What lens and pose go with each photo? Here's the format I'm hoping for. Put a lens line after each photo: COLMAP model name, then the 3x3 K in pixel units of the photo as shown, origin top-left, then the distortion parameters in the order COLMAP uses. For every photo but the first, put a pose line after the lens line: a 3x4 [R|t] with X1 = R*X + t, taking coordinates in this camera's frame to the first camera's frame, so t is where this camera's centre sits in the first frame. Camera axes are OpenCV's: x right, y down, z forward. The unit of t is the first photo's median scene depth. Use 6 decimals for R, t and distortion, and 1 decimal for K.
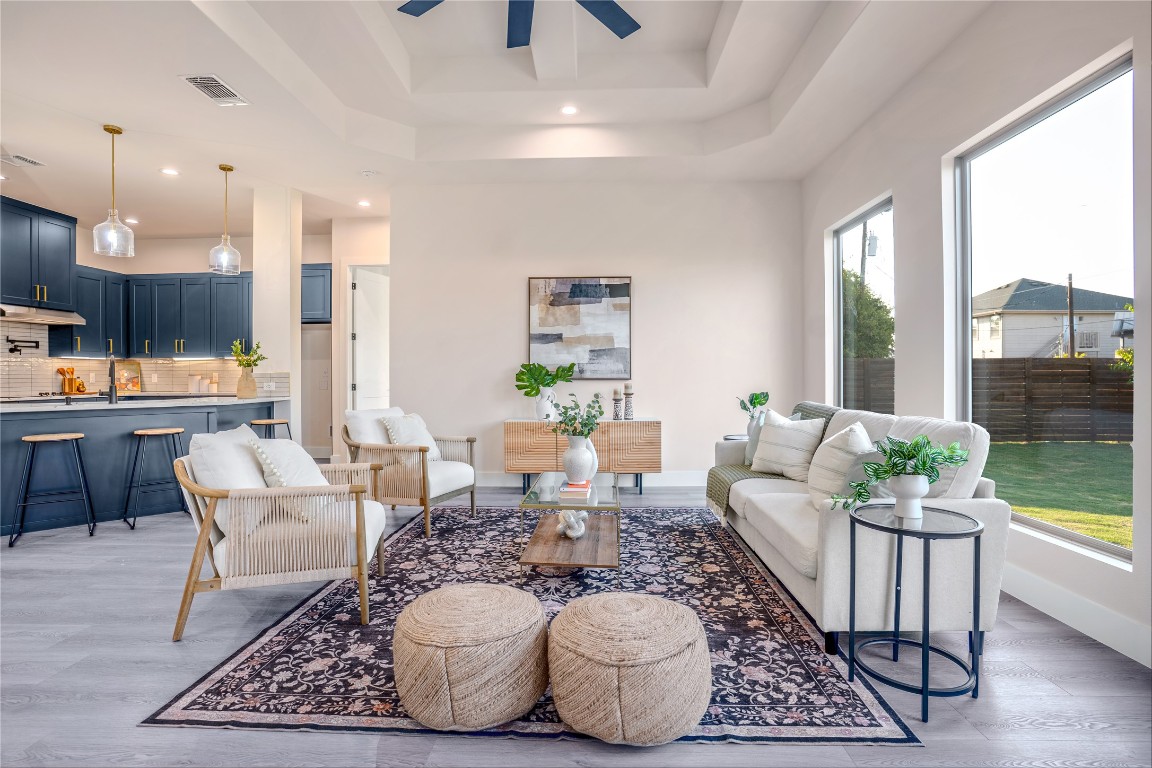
lens RADIAL K [[563.8, 0, 577.8], [0, 563.8, 378.7], [0, 0, 1]] dist [-0.078416, 0.035749]
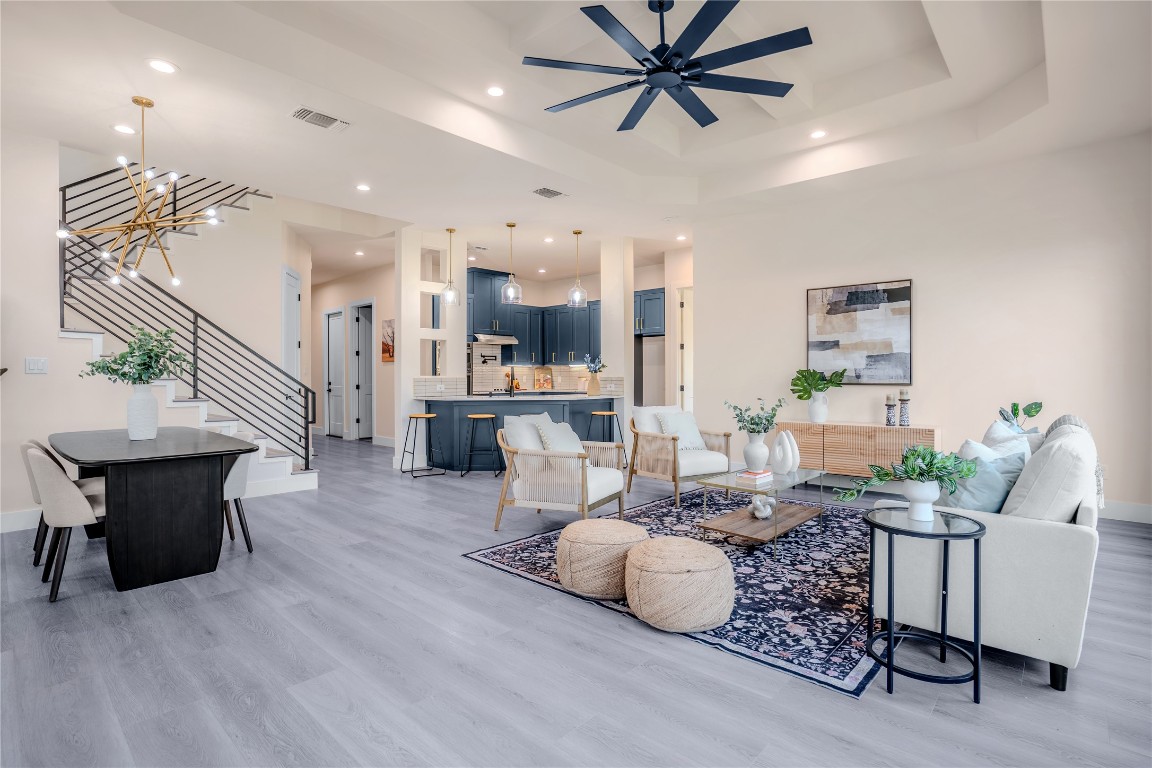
lens RADIAL K [[563.8, 0, 577.8], [0, 563.8, 378.7], [0, 0, 1]] dist [-0.078416, 0.035749]
pose [[0.759223, 0.005147, -0.650811, 0.304716], [-0.004435, 0.999986, 0.002734, -0.010975], [0.650816, 0.000811, 0.759235, -0.104595]]
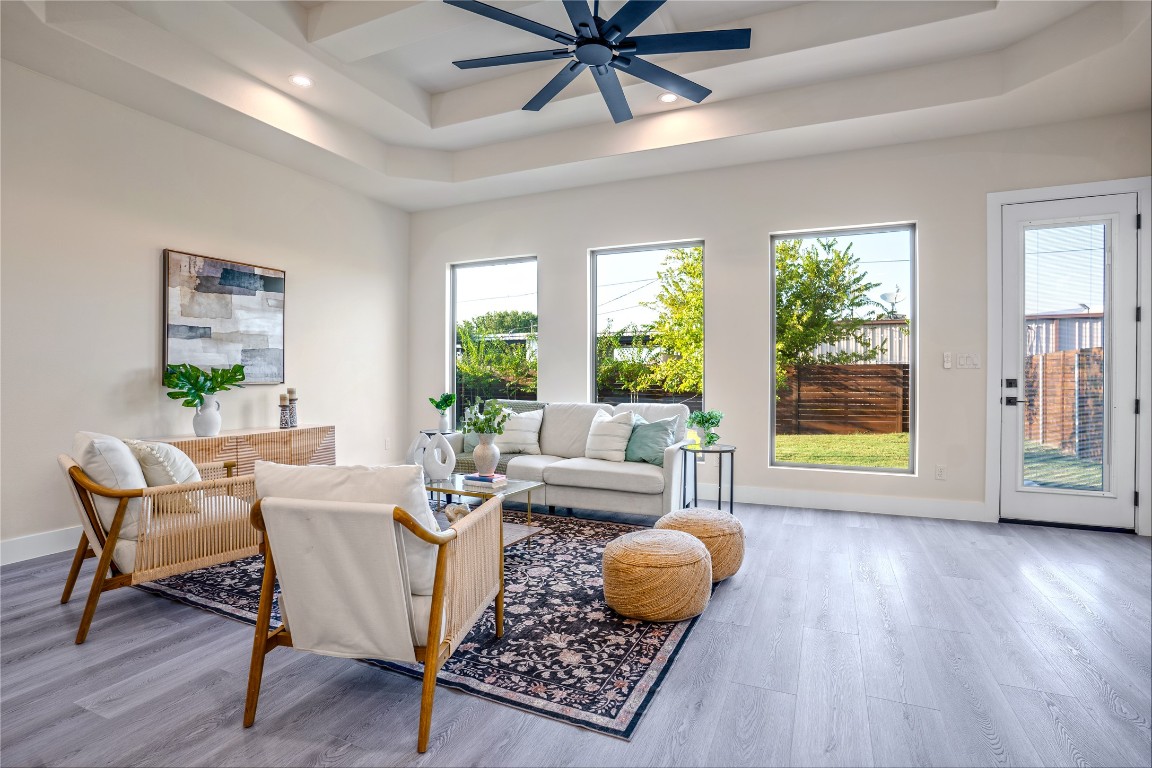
lens RADIAL K [[563.8, 0, 577.8], [0, 563.8, 378.7], [0, 0, 1]] dist [-0.078416, 0.035749]
pose [[0.381647, -0.002029, 0.924306, -0.612134], [0.002133, 0.999997, 0.001314, -0.007693], [-0.924306, 0.001470, 0.381650, 0.241532]]
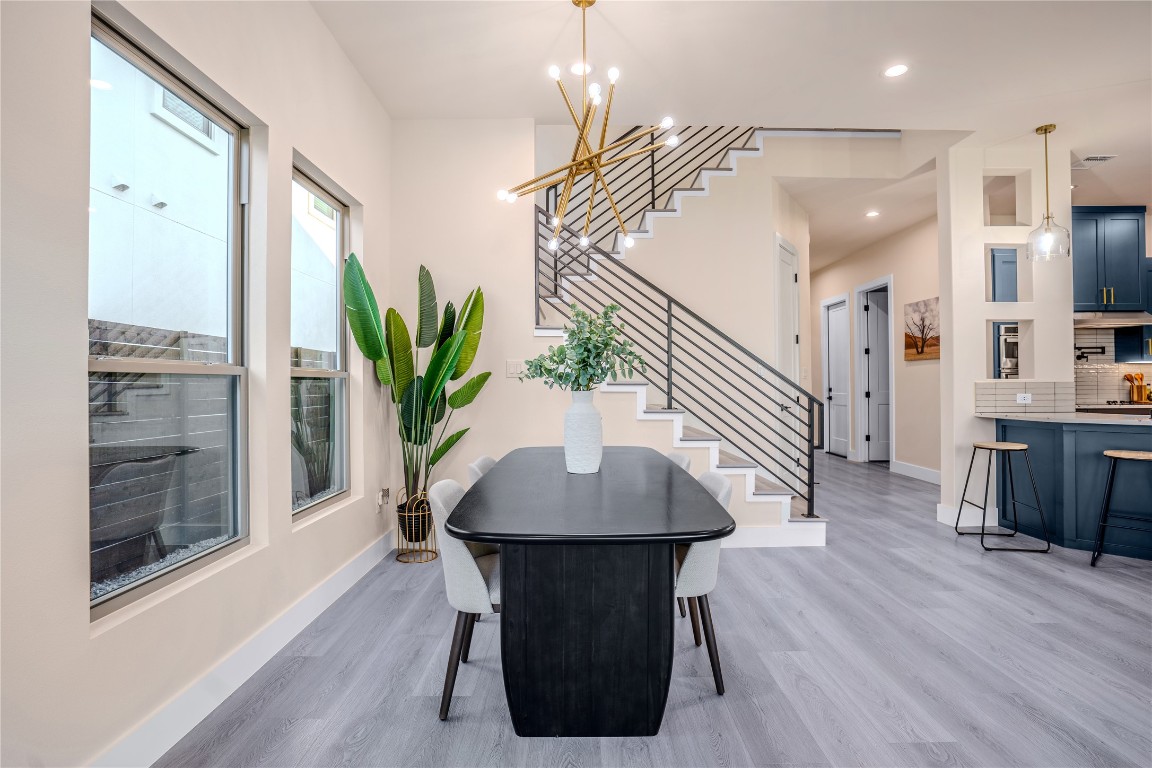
lens RADIAL K [[563.8, 0, 577.8], [0, 563.8, 378.7], [0, 0, 1]] dist [-0.078416, 0.035749]
pose [[0.033191, -0.004261, -0.999440, -0.094504], [-0.002370, 0.999988, -0.004342, -0.007776], [0.999446, 0.002513, 0.033181, 0.045723]]
